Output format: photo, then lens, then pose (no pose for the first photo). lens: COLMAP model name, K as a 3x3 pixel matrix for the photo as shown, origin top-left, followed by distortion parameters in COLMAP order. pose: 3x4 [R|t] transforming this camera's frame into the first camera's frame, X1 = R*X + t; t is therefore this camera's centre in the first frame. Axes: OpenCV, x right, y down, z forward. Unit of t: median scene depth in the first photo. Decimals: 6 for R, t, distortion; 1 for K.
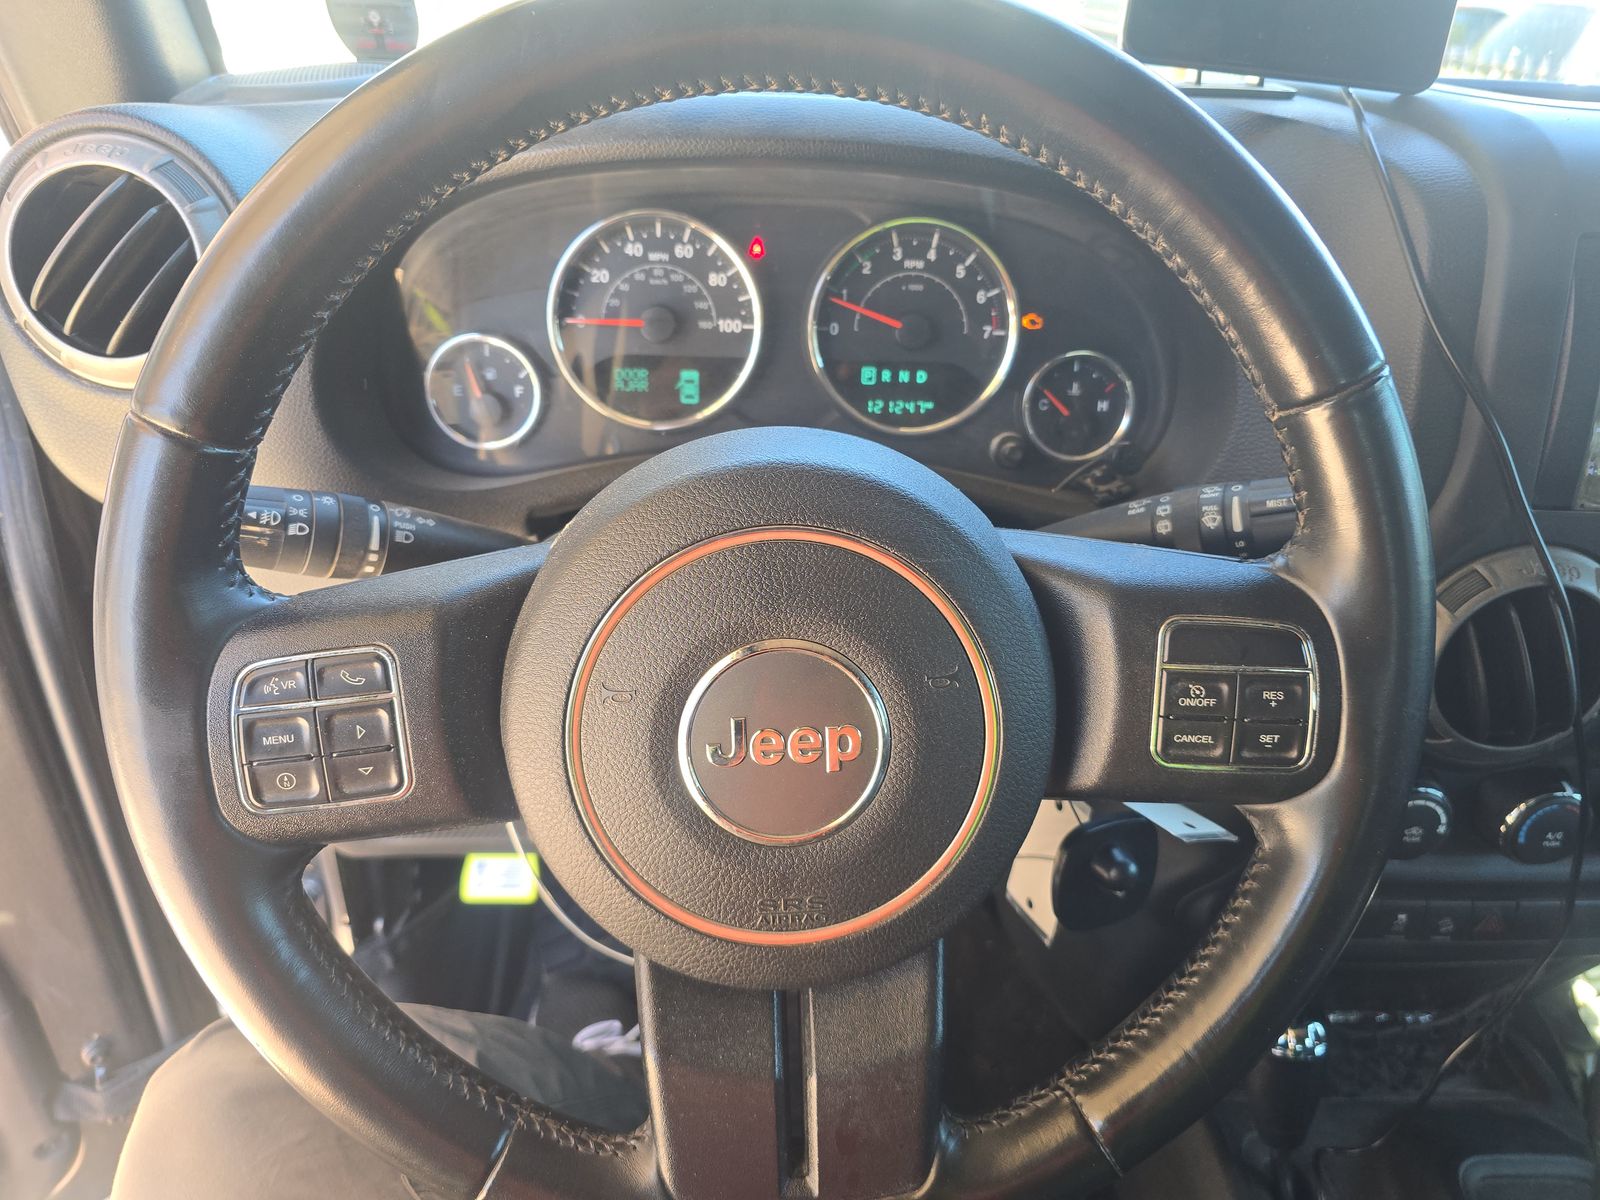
lens RADIAL K [[1084.9, 0, 803.6], [0, 1084.9, 592.1], [0, 0, 1]] dist [0.056002, -0.050021]
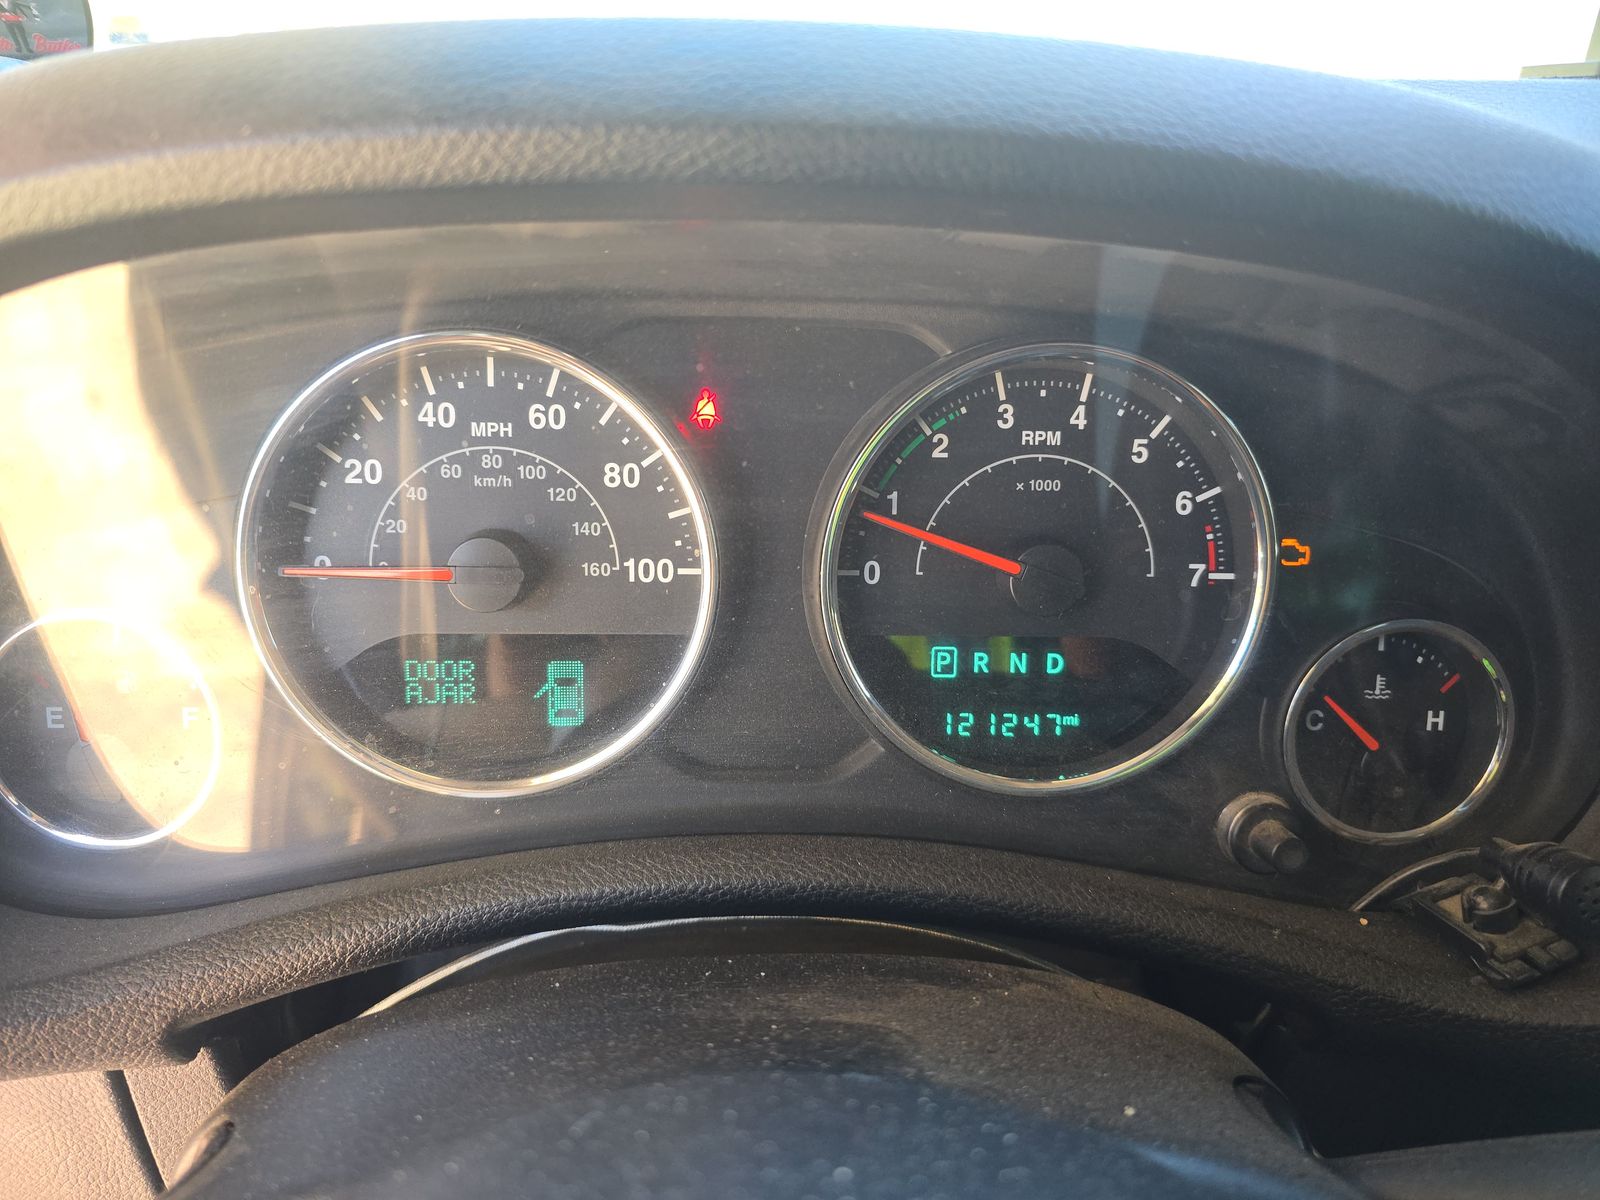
lens RADIAL K [[1084.9, 0, 803.6], [0, 1084.9, 592.1], [0, 0, 1]] dist [0.056002, -0.050021]
pose [[0.999800, -0.013572, 0.014720, -0.008746], [0.014884, 0.995550, -0.093047, -0.192663], [-0.013392, 0.093247, 0.995553, 0.541885]]
